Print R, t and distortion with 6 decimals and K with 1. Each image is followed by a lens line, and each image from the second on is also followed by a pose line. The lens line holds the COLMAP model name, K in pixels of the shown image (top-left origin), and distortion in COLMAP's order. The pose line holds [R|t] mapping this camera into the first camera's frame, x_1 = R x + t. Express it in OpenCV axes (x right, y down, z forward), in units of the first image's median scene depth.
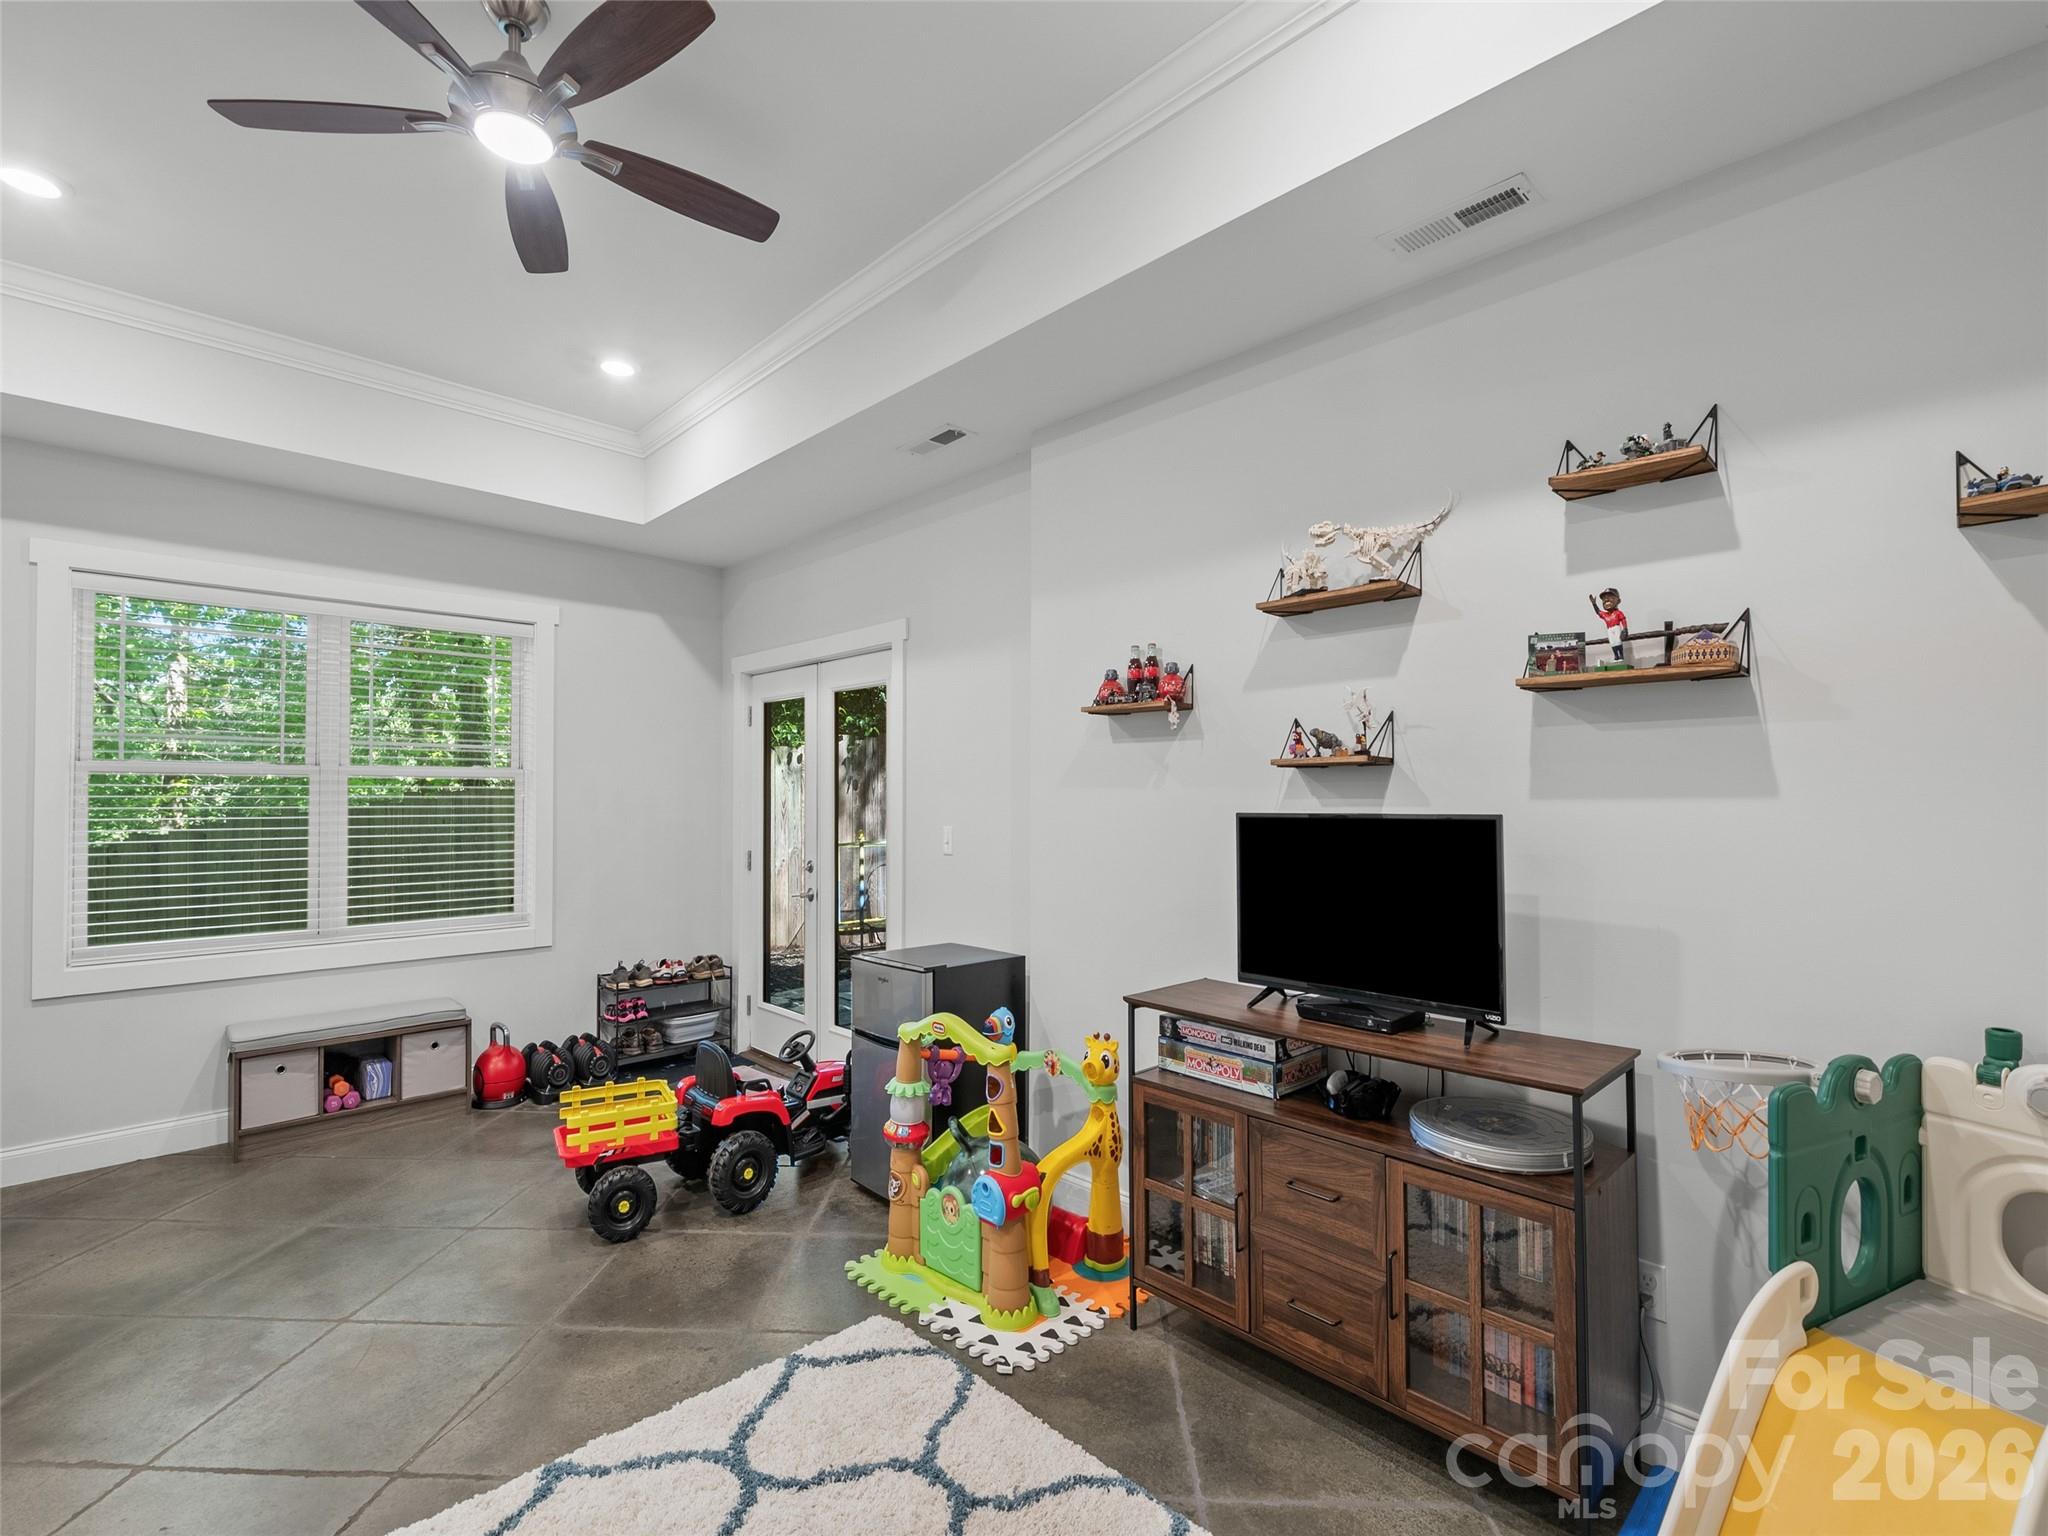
lens RADIAL K [[934.8, 0, 1031.1], [0, 934.8, 797.9], [0, 0, 1]] dist [-0.003399, 0.000383]
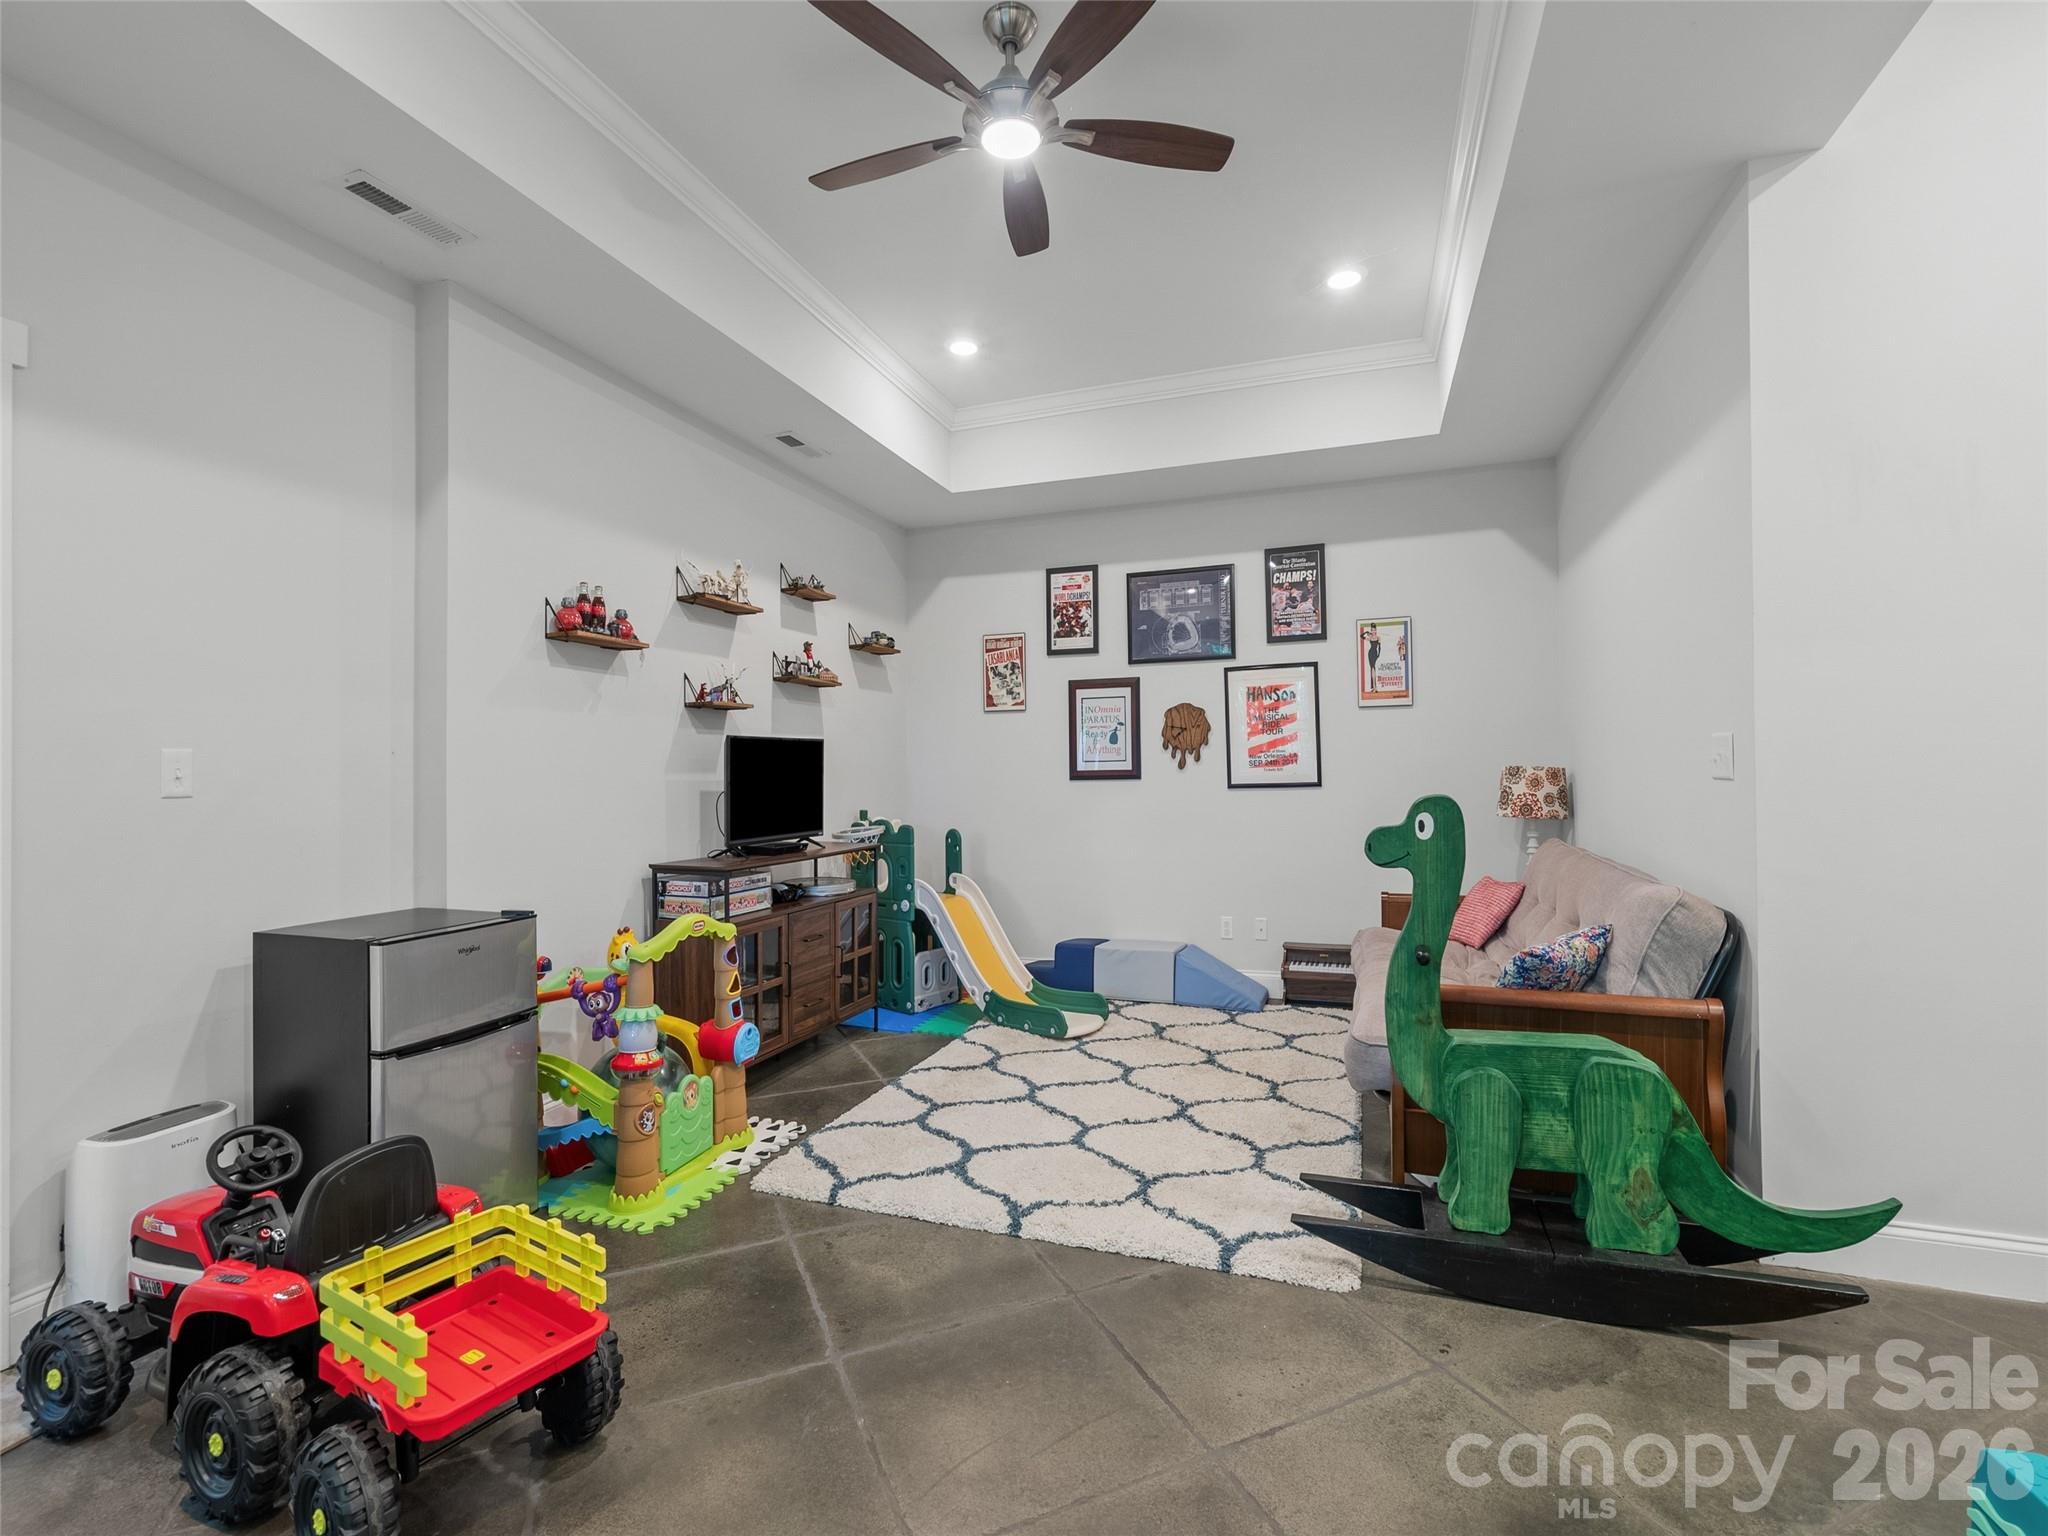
lens RADIAL K [[934.1, 0, 1016.3], [0, 934.1, 780.1], [0, 0, 1]] dist [-0.002466, 0.000115]
pose [[-0.442095, -0.000837, 0.896968, -1.393910], [0.012505, 0.999897, 0.007096, 0.087394], [-0.896881, 0.014353, -0.442039, 1.306227]]
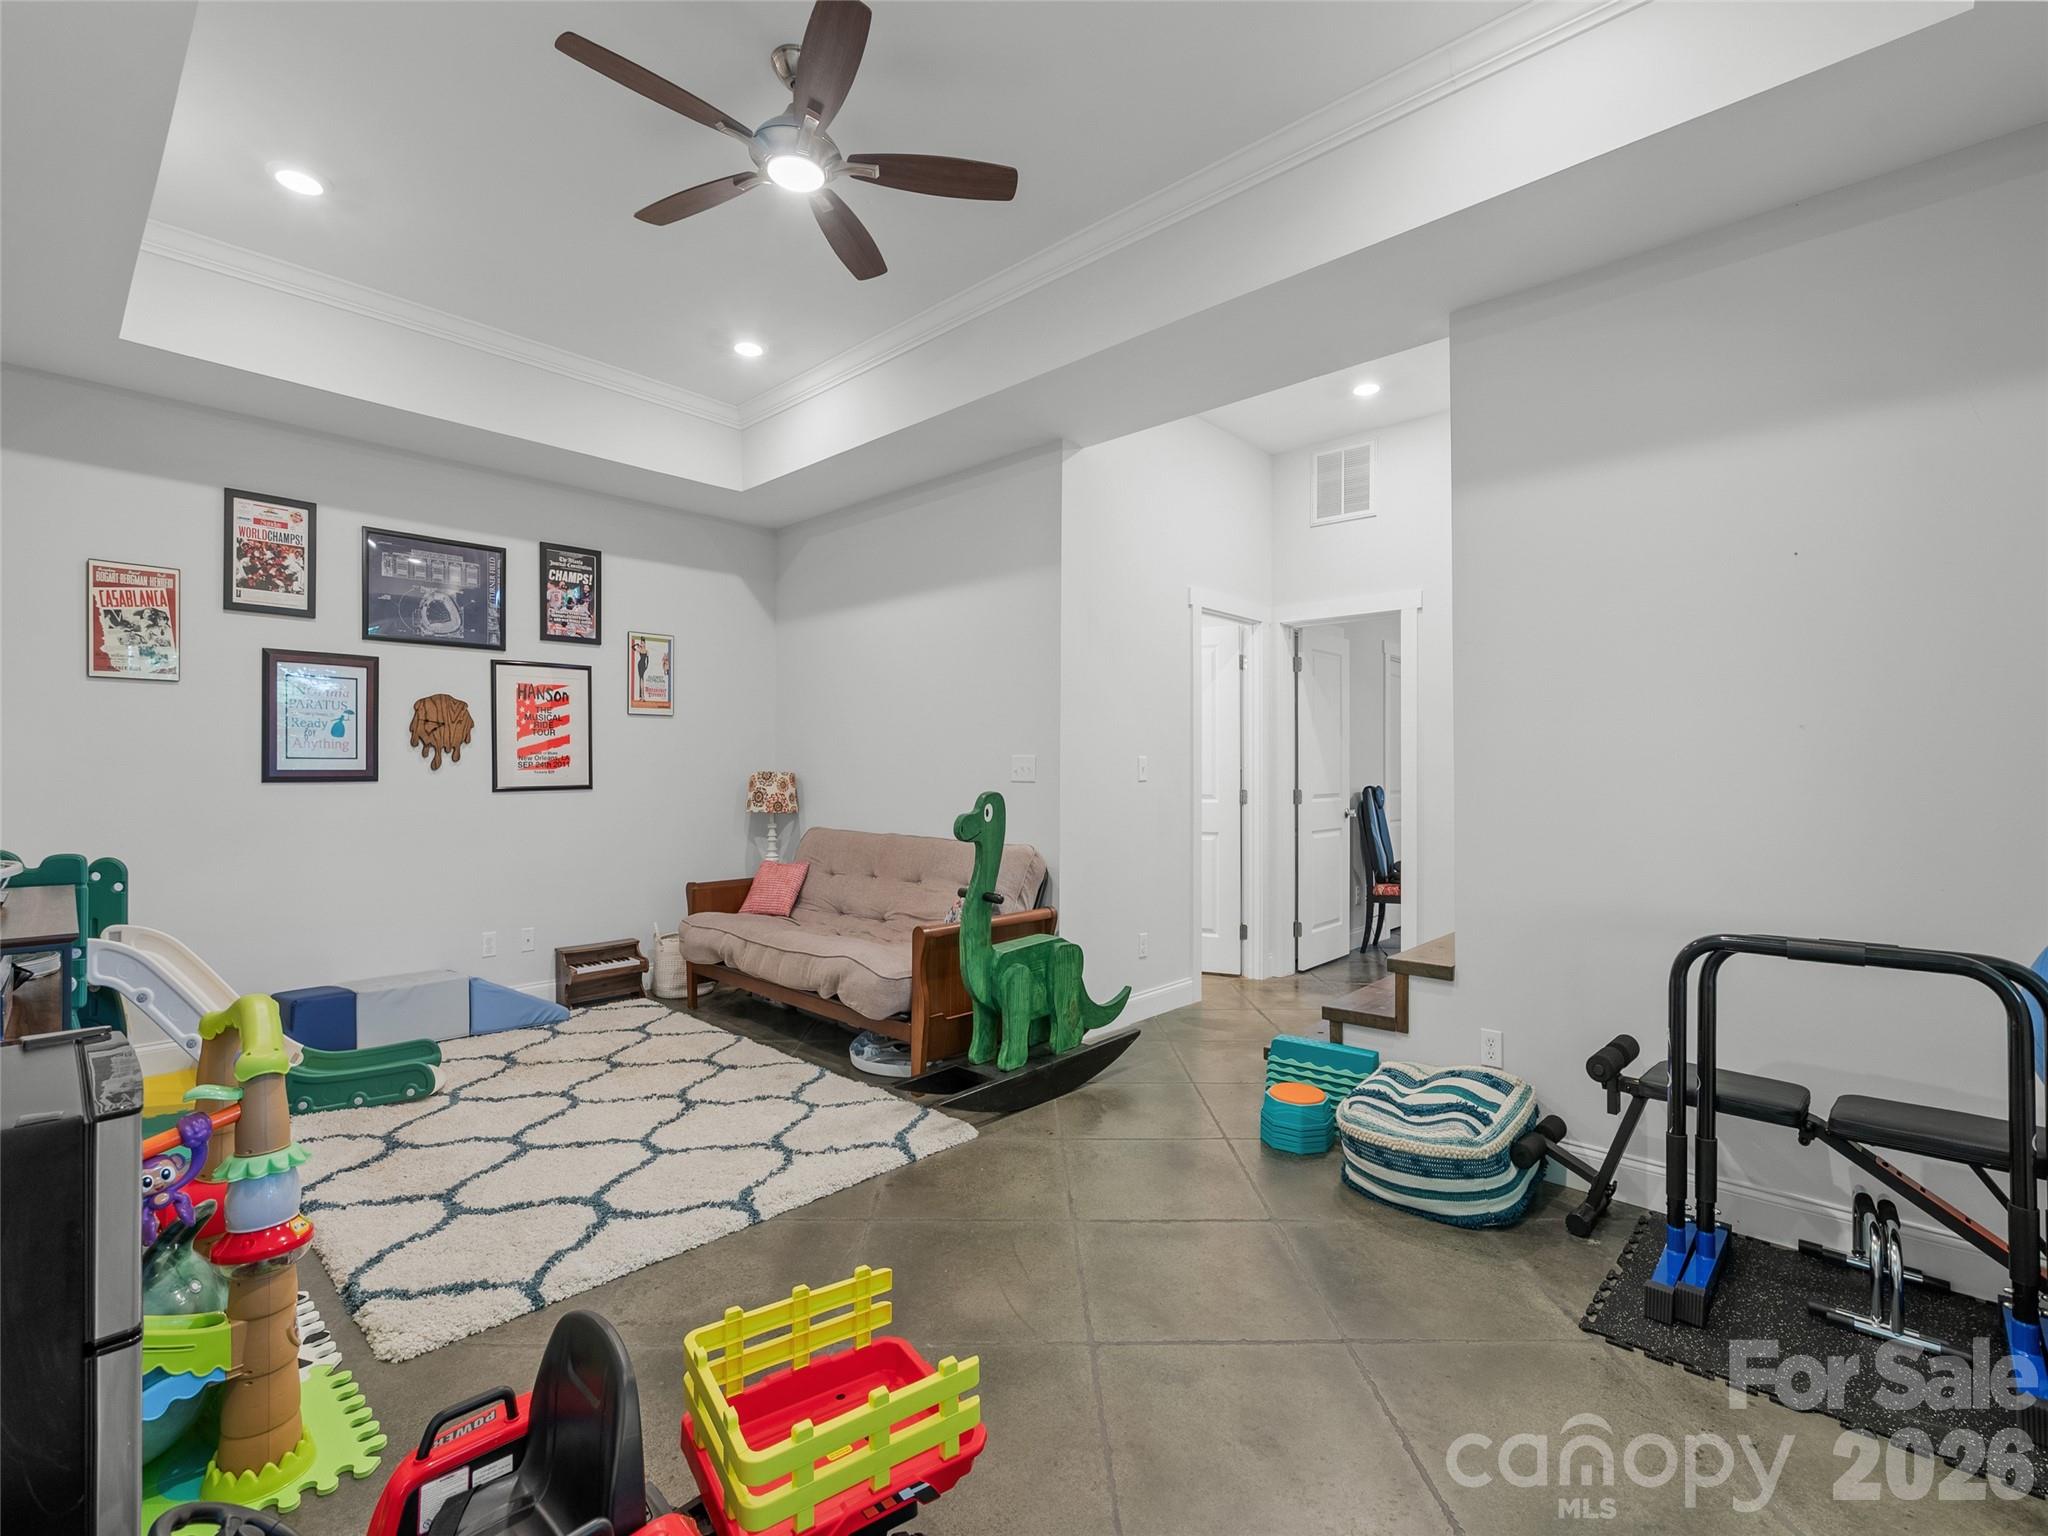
lens RADIAL K [[934.8, 0, 1031.1], [0, 934.8, 797.9], [0, 0, 1]] dist [-0.003399, 0.000383]
pose [[-0.998053, 0.000232, -0.062369, -0.693598], [-0.001606, 0.999565, 0.029432, 0.080826], [0.062348, 0.029475, -0.997619, 1.947694]]
